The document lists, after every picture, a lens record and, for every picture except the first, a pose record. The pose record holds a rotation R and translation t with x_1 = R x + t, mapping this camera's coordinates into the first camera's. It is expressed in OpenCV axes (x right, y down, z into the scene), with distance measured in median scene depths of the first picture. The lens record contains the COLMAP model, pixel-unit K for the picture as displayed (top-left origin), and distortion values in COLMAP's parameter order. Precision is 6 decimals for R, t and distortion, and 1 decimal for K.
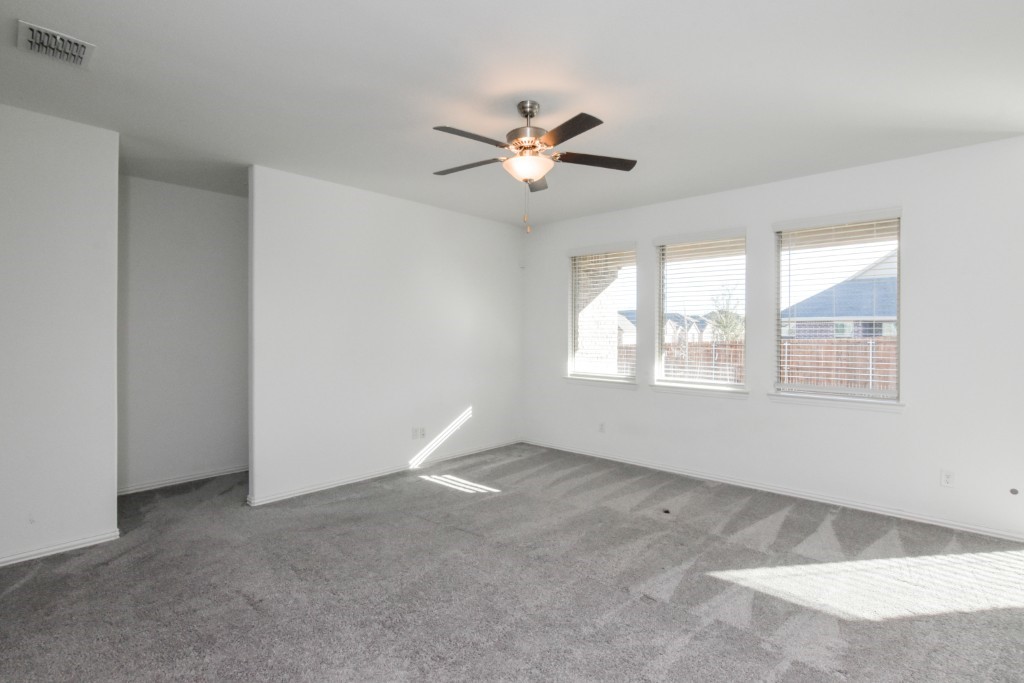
lens RADIAL K [[511.4, 0, 508.1], [0, 511.4, 337.8], [0, 0, 1]] dist [-0.002201, -0.000396]
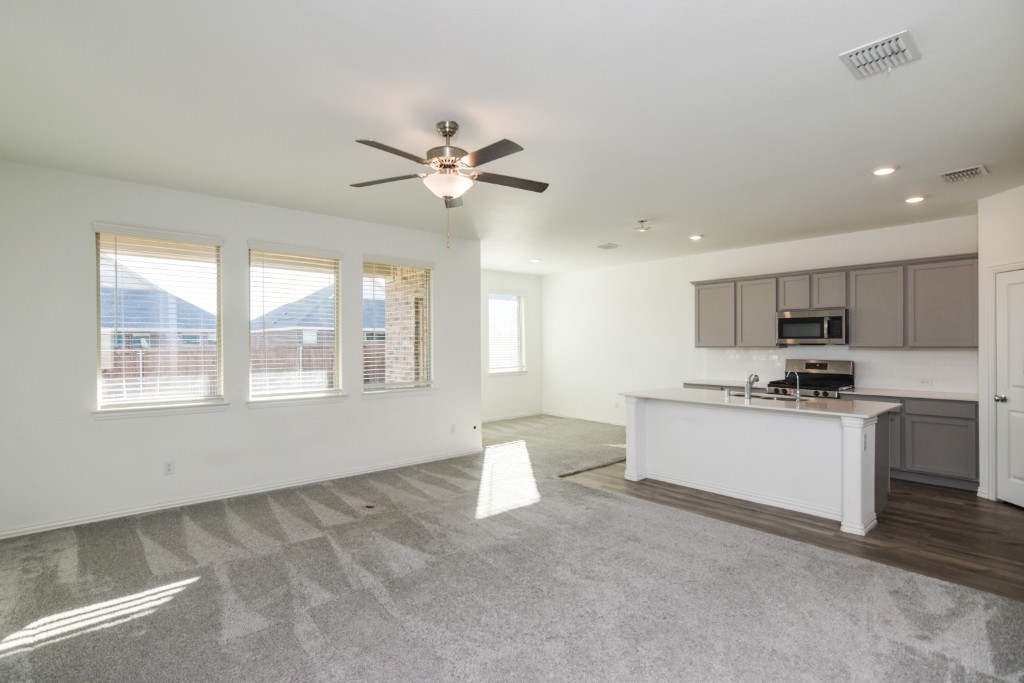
lens RADIAL K [[511.4, 0, 508.1], [0, 511.4, 337.8], [0, 0, 1]] dist [-0.002201, -0.000396]
pose [[0.092890, 0.007651, 0.995647, -0.661226], [0.012439, 0.999884, -0.008844, -0.007924], [-0.995599, 0.013207, 0.092784, 0.526833]]
